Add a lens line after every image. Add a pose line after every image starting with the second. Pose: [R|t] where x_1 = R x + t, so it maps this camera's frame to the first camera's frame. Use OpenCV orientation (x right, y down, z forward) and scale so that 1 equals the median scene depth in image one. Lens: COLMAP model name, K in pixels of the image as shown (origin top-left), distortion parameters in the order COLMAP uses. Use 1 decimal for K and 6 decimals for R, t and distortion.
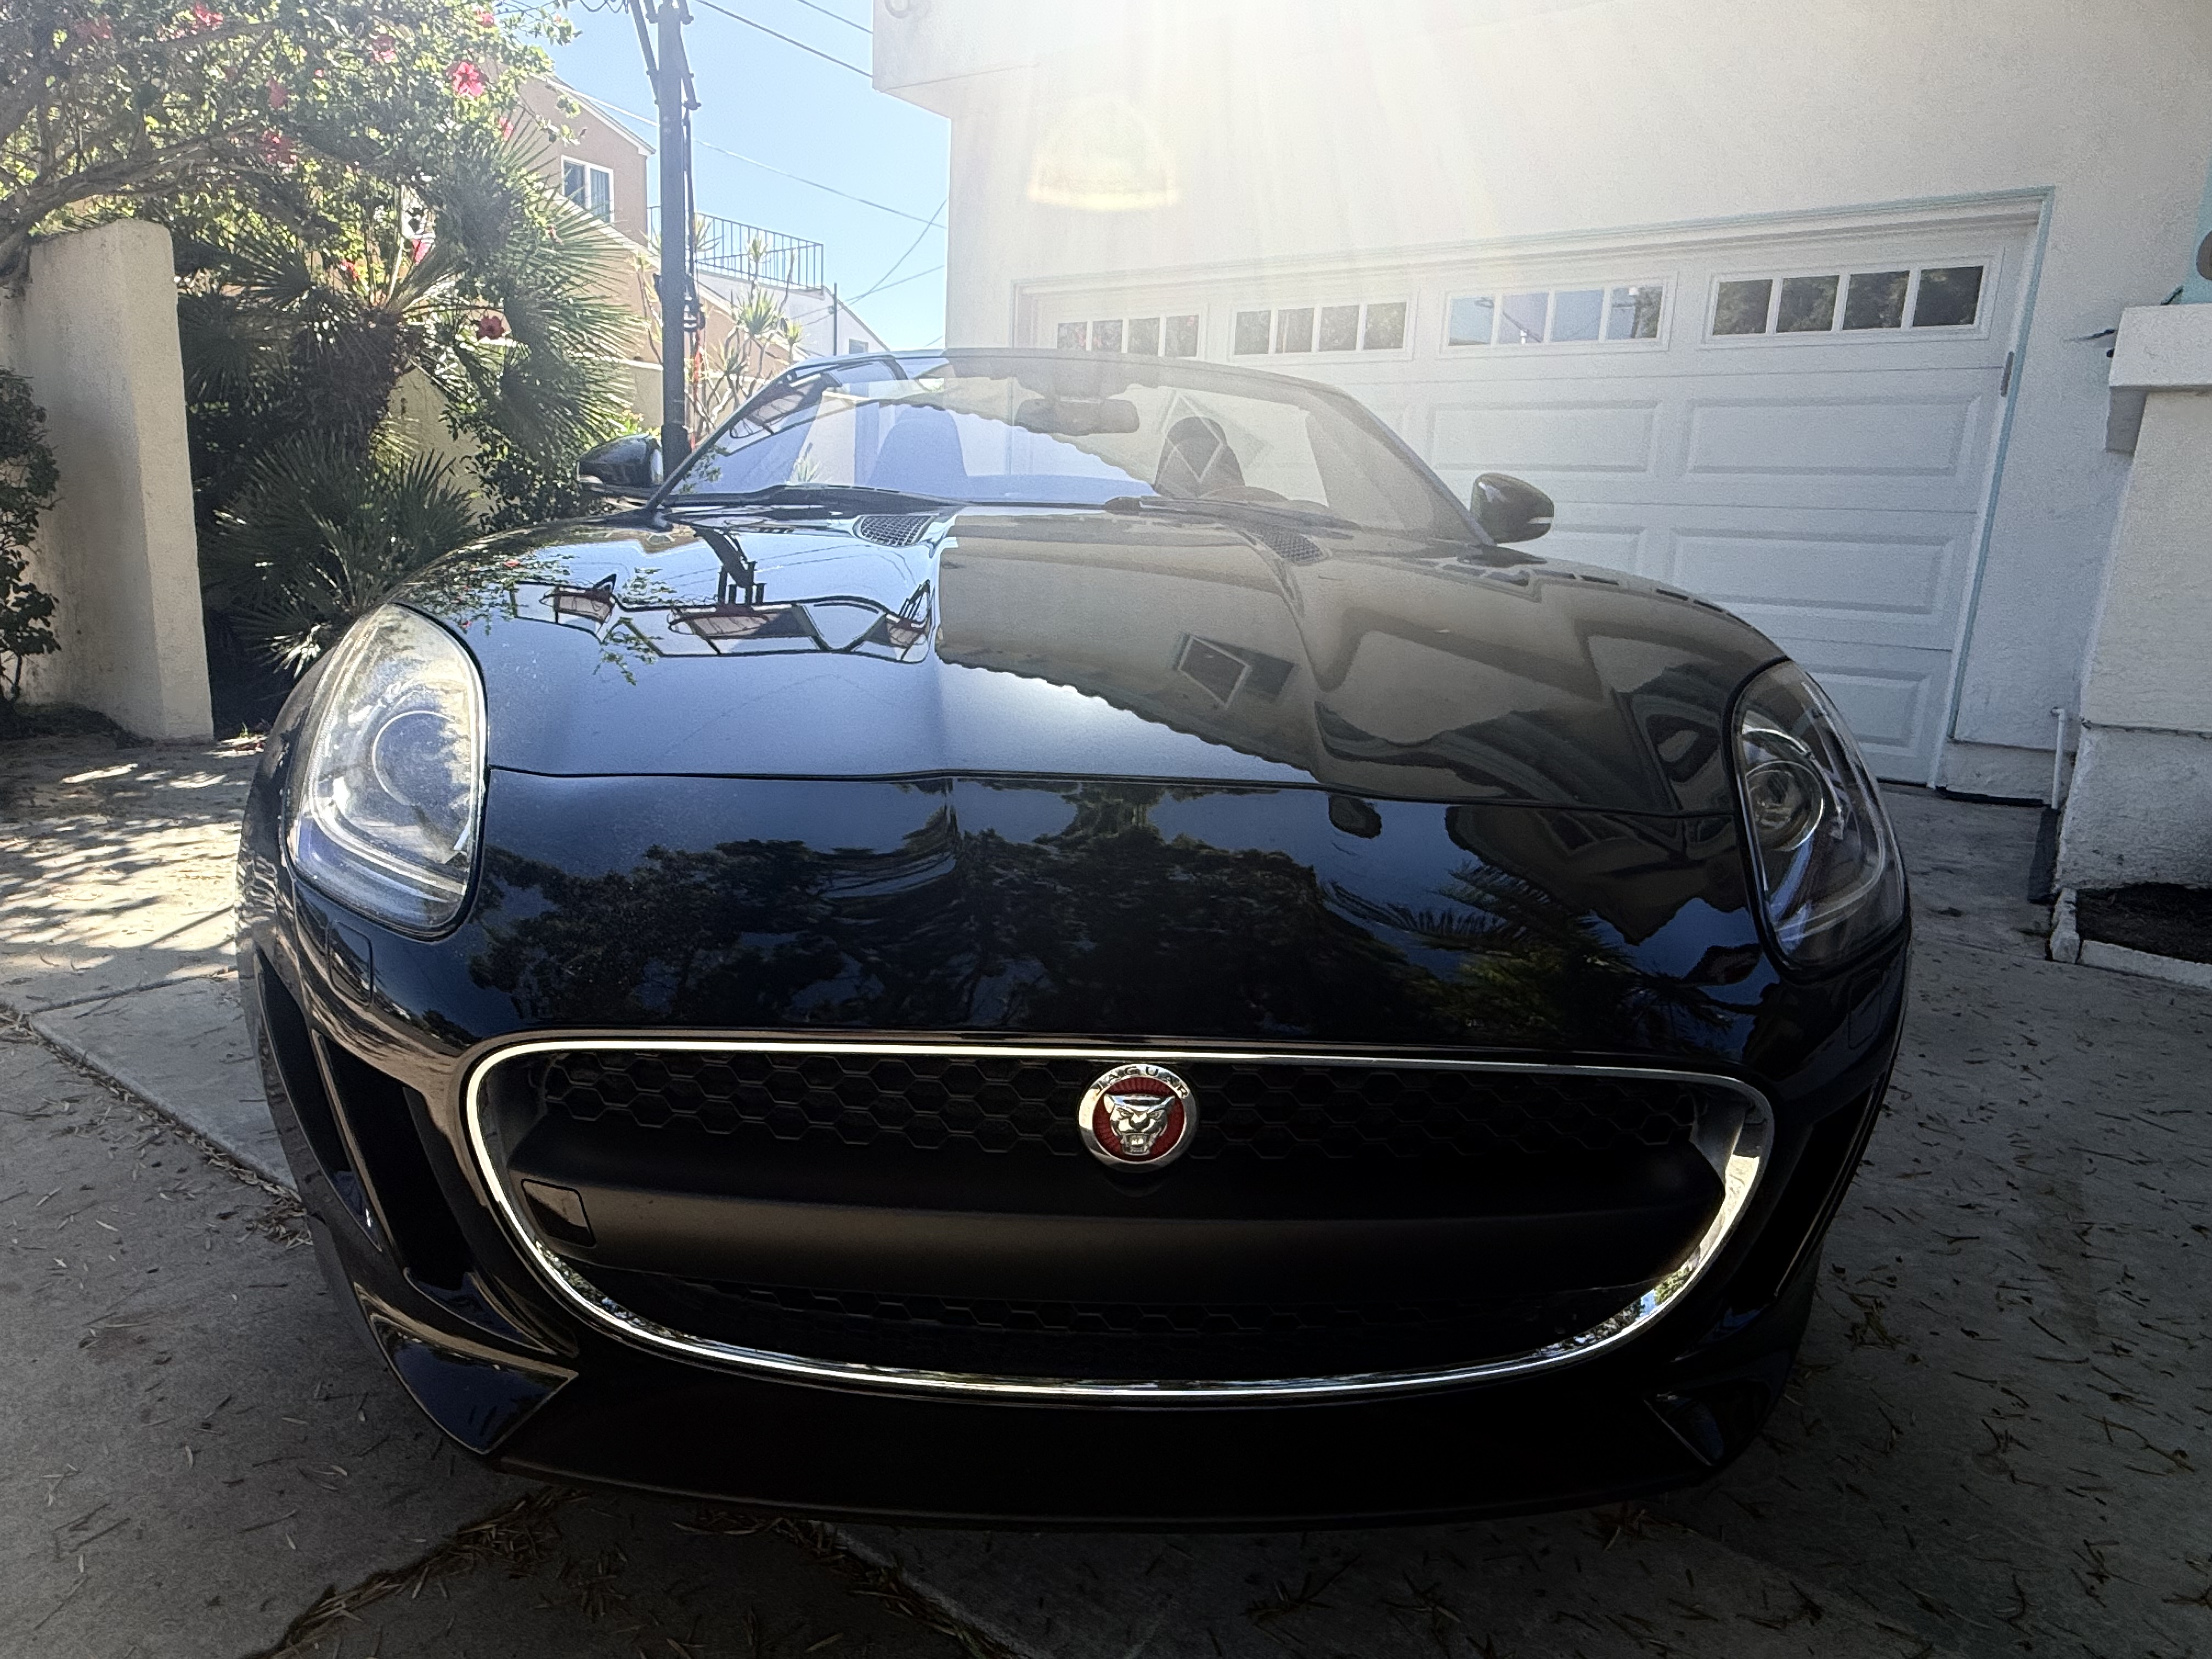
lens RADIAL K [[1391.5, 0, 1106.0], [0, 1391.5, 829.5], [0, 0, 1]] dist [-0.002365, -0.000683]
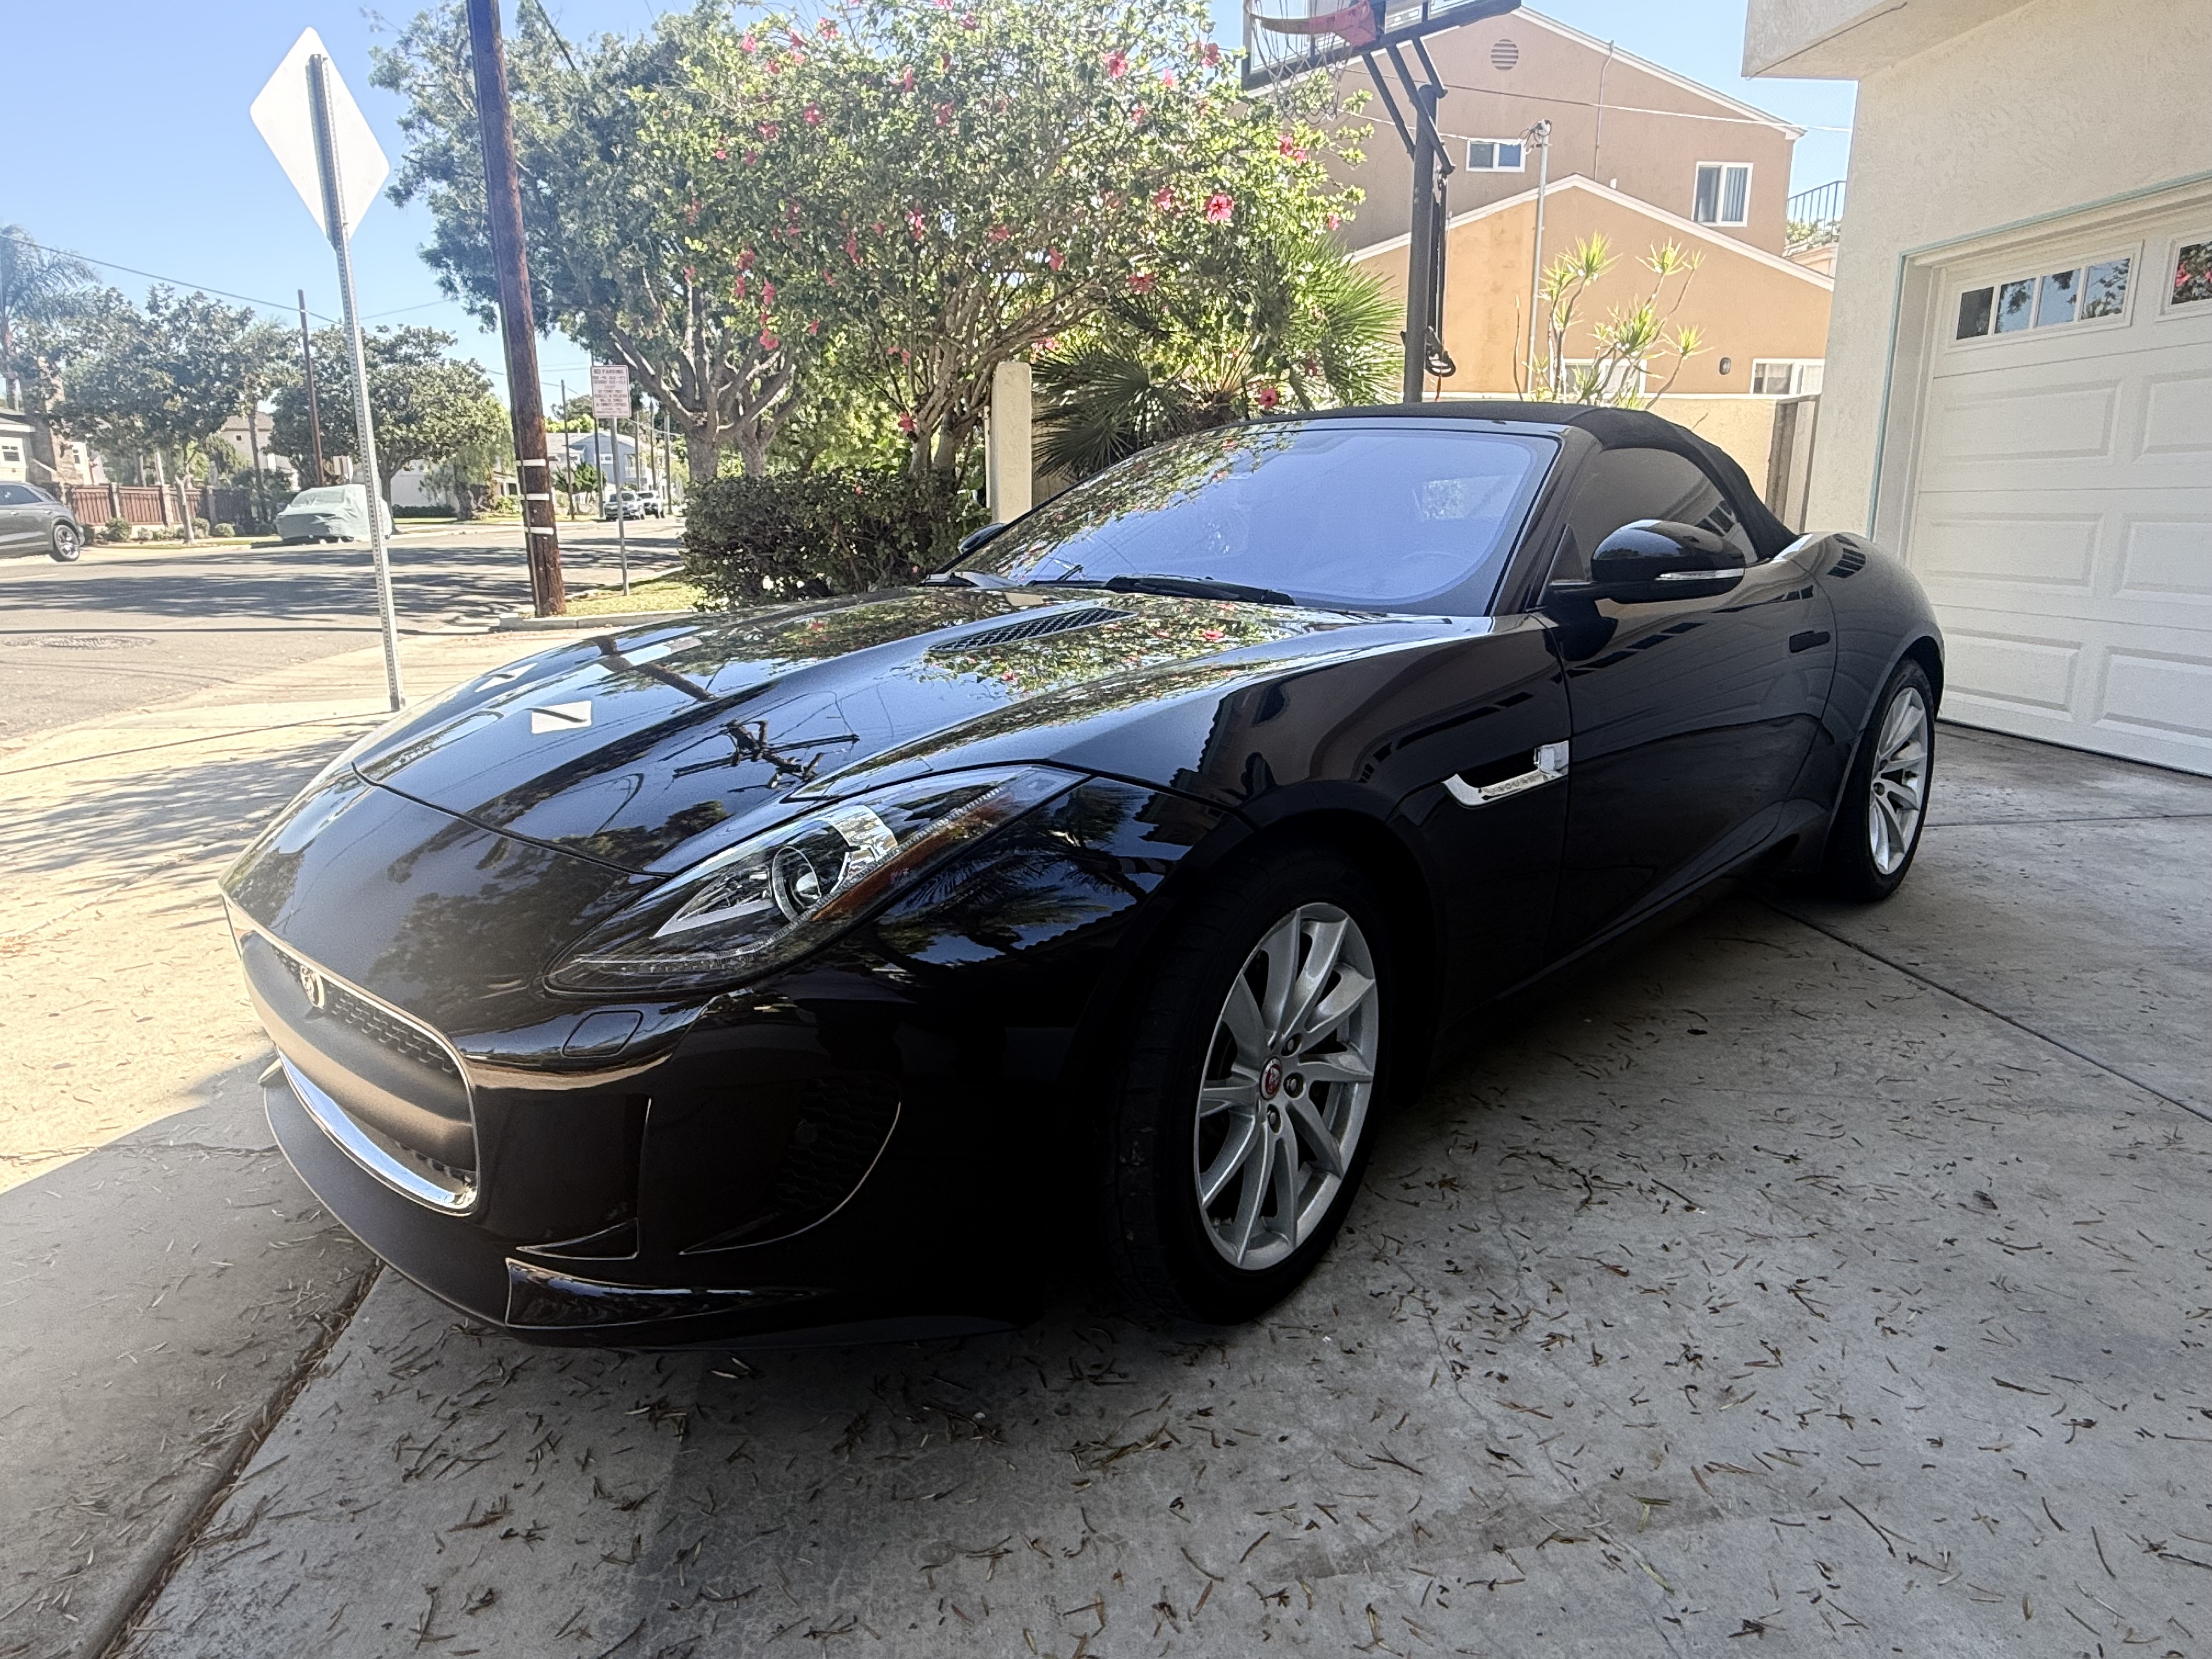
lens RADIAL K [[1368.8, 0, 1106.0], [0, 1368.8, 829.5], [0, 0, 1]] dist [-0.001384, -0.000556]
pose [[0.661101, 0.118740, -0.740842, 0.852820], [-0.109856, 0.992075, 0.060976, -0.105279], [0.742211, 0.041075, 0.668906, 0.214187]]
